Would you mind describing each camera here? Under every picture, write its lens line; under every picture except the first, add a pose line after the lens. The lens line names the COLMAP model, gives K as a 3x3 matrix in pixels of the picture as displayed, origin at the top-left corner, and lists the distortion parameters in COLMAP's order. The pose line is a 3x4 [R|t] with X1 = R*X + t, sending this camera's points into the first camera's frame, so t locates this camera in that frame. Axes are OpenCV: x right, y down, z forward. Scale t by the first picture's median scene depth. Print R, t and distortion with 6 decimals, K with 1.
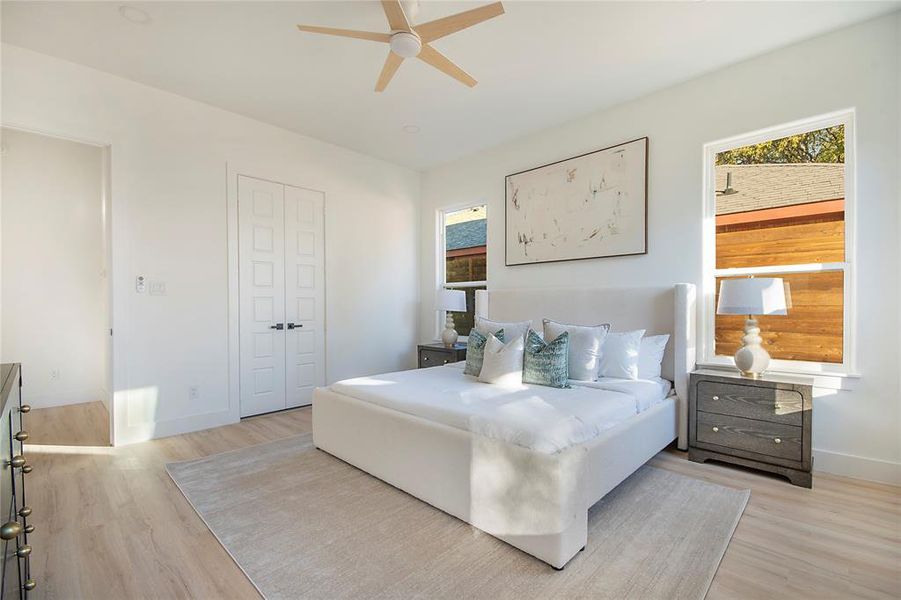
lens RADIAL K [[402.1, 0, 453.1], [0, 402.1, 307.6], [0, 0, 1]] dist [0.007510, -0.005501]
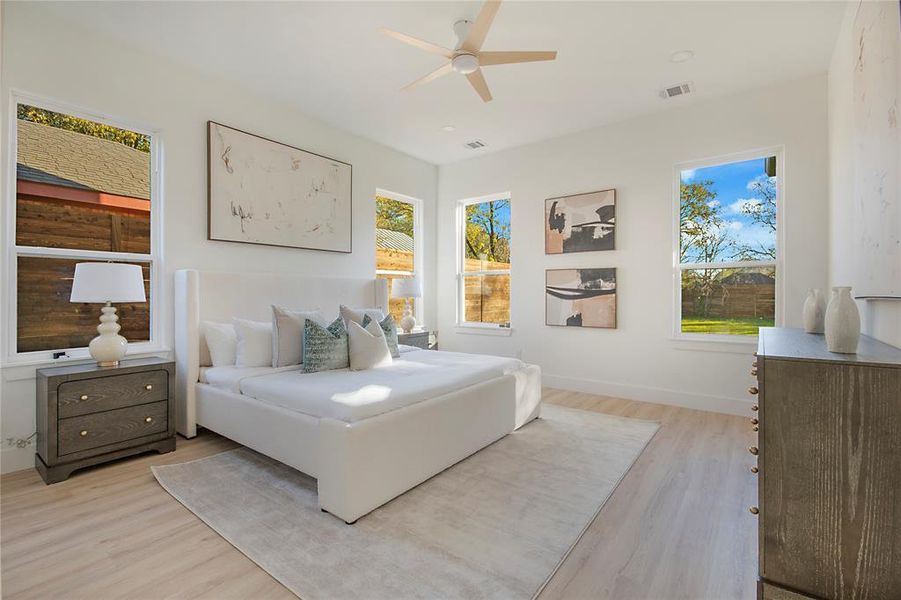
lens RADIAL K [[402.1, 0, 454.9], [0, 402.1, 295.3], [0, 0, 1]] dist [0.007510, -0.005501]
pose [[-0.121774, -0.006636, 0.992536, -0.695455], [0.004693, 0.999963, 0.007262, -0.003035], [-0.992547, 0.005543, -0.121739, 0.658354]]
